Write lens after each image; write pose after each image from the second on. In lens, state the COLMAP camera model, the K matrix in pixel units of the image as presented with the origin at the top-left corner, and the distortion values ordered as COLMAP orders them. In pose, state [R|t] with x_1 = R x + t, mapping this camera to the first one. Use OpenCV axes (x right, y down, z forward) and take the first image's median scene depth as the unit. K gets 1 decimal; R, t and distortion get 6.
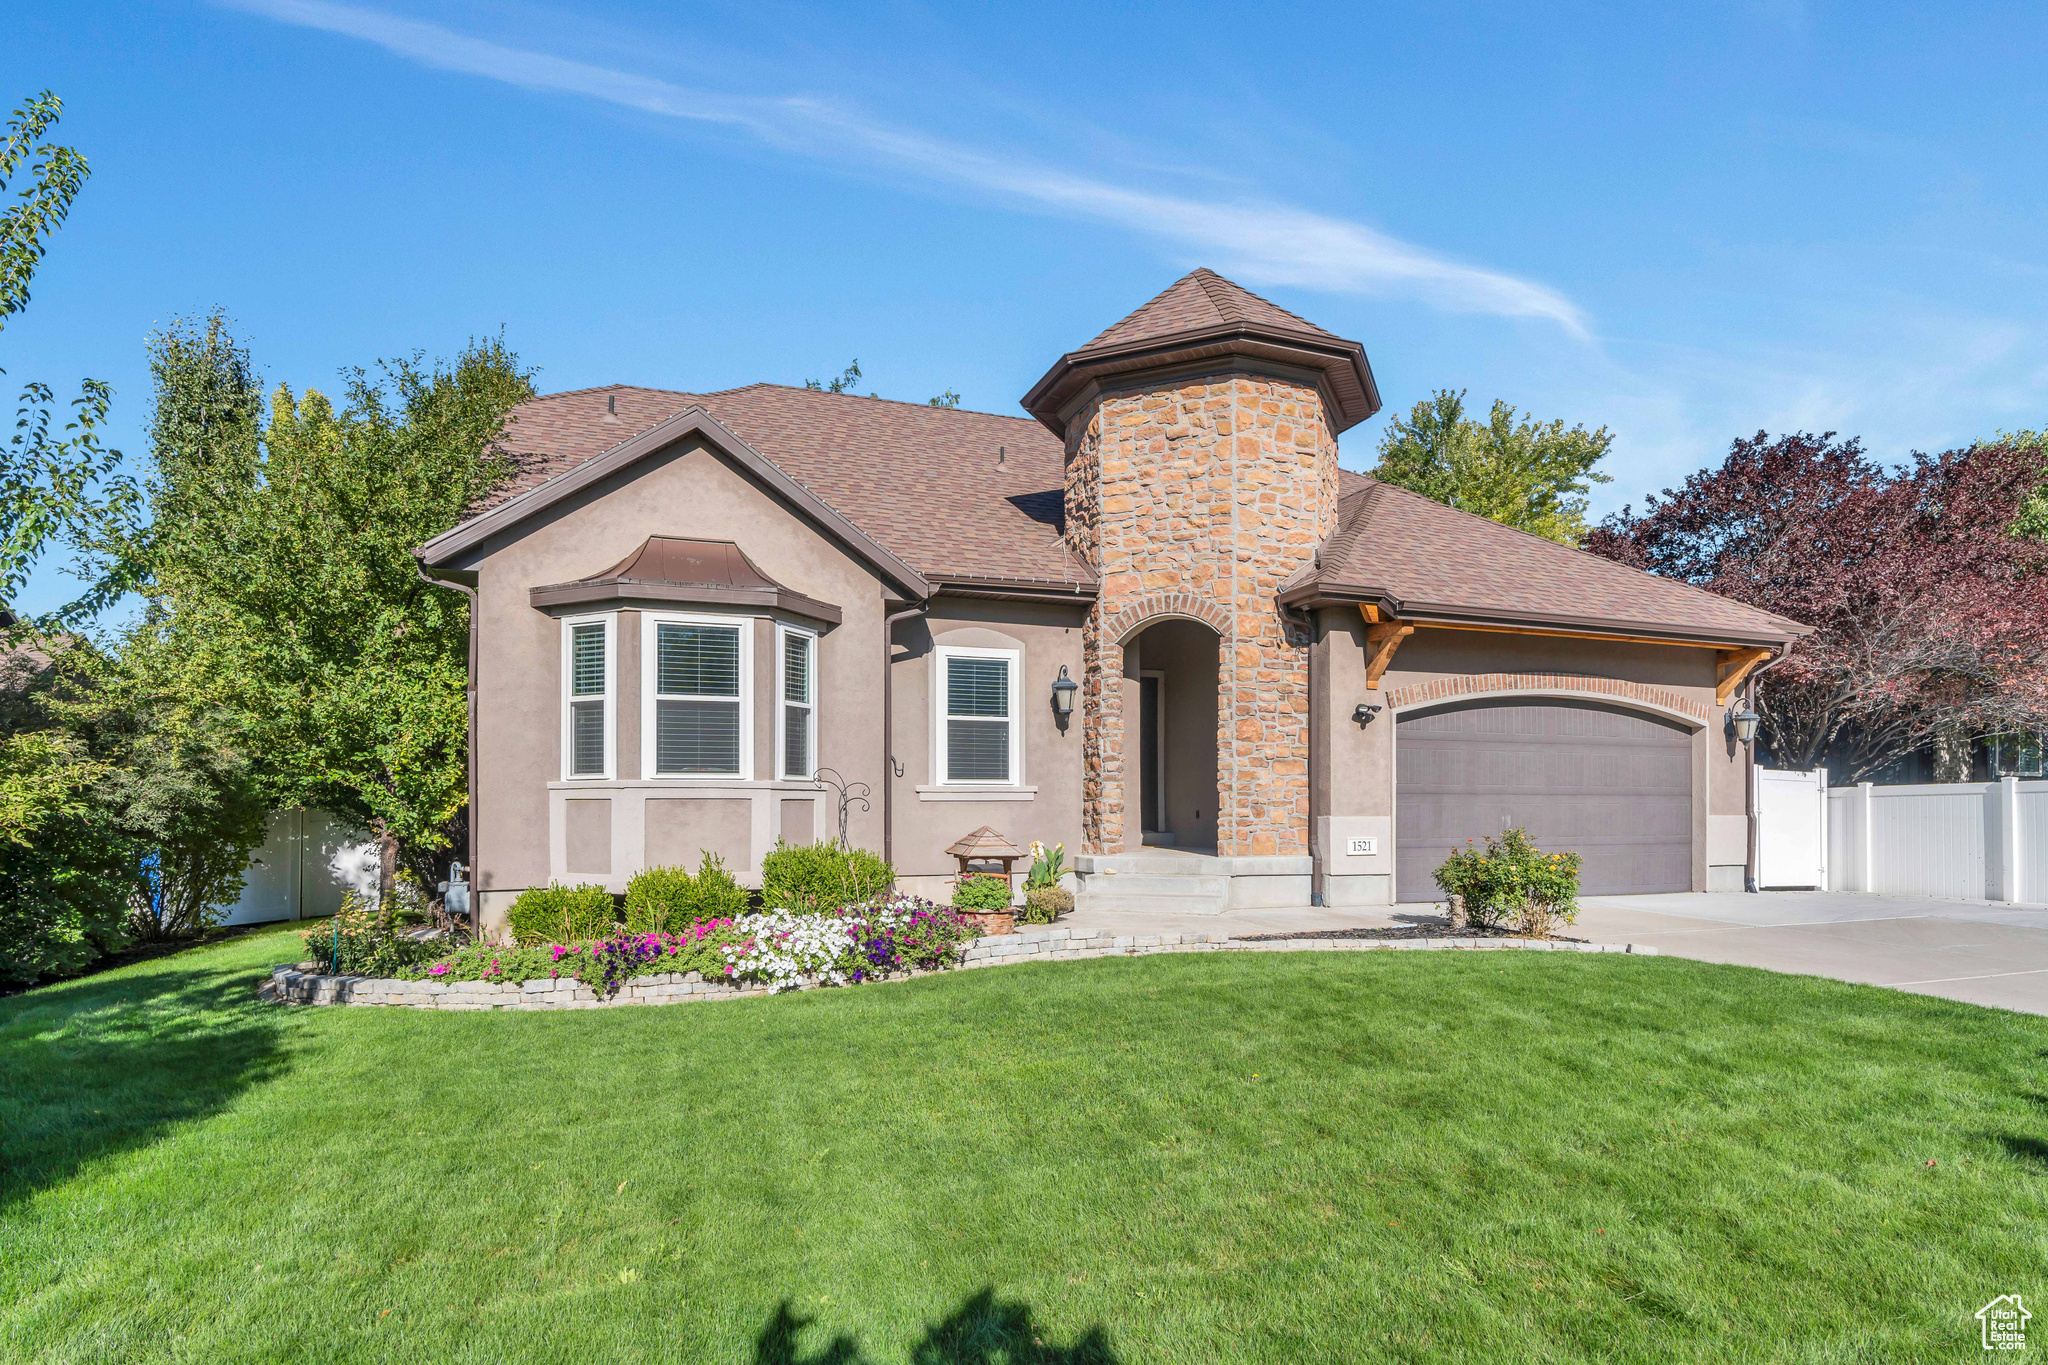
lens RADIAL K [[1093.8, 0, 1033.9], [0, 1093.8, 777.5], [0, 0, 1]] dist [-0.006338, -0.000299]
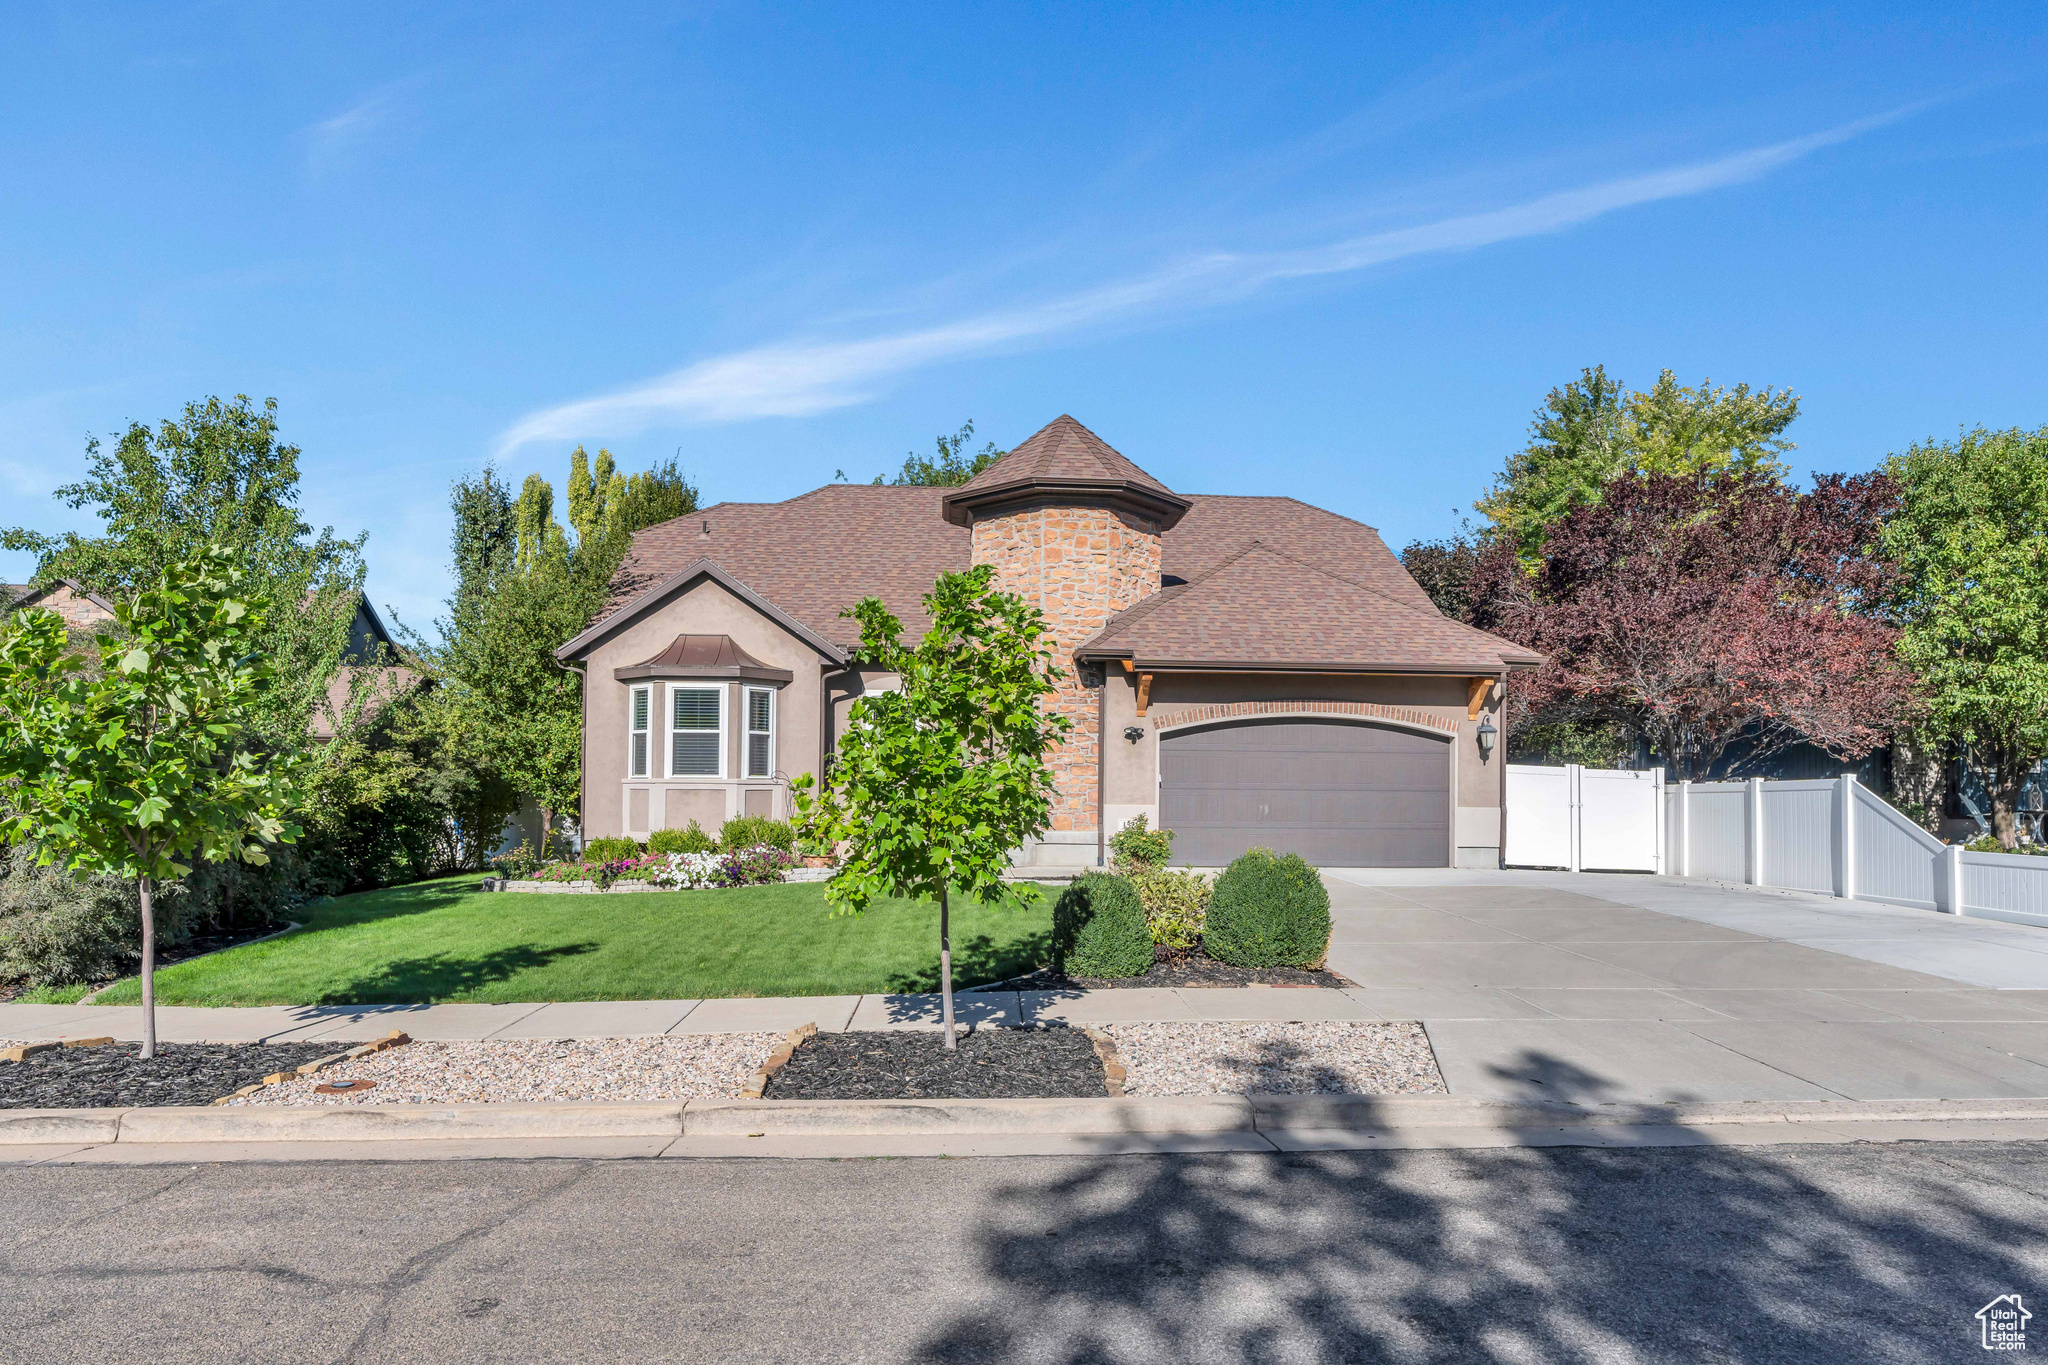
lens RADIAL K [[1205.4, 0, 1008.7], [0, 1205.4, 719.3], [0, 0, 1]] dist [-0.013625, -0.000340]
pose [[0.956857, -0.007743, -0.290457, 0.610093], [-0.000665, 0.999584, -0.028838, -0.031151], [0.290559, 0.027787, 0.956453, -0.574468]]
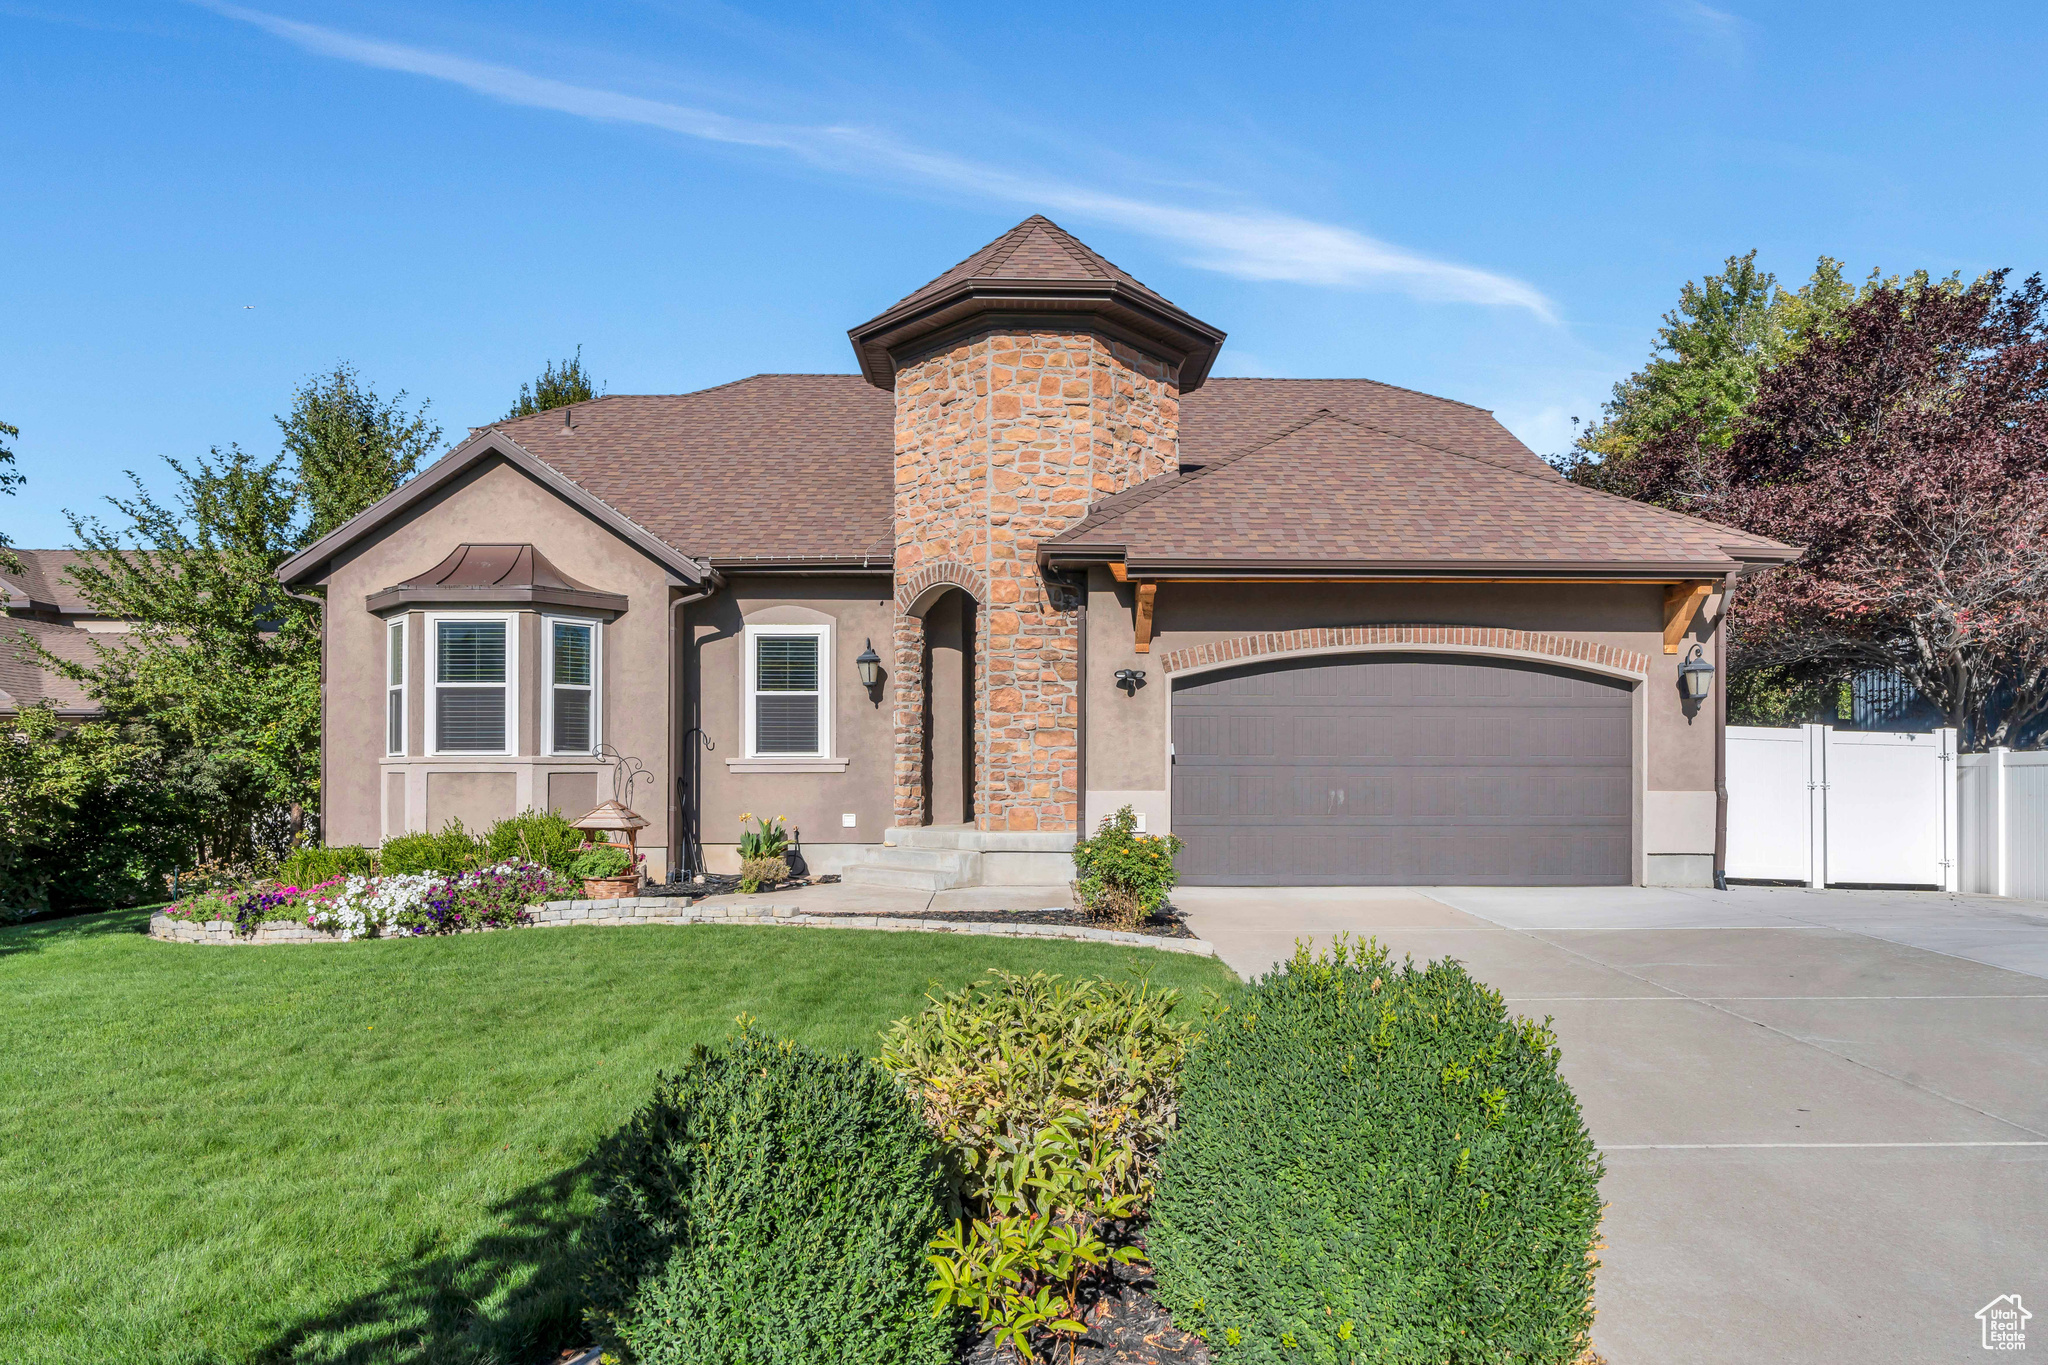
lens RADIAL K [[1159.6, 0, 1023.2], [0, 1159.6, 740.7], [0, 0, 1]] dist [-0.004137, -0.001240]
pose [[0.939885, -0.008178, -0.341394, 0.554433], [0.008890, 0.999960, 0.000520, -0.008182], [0.341377, -0.003524, 0.939920, 0.046709]]
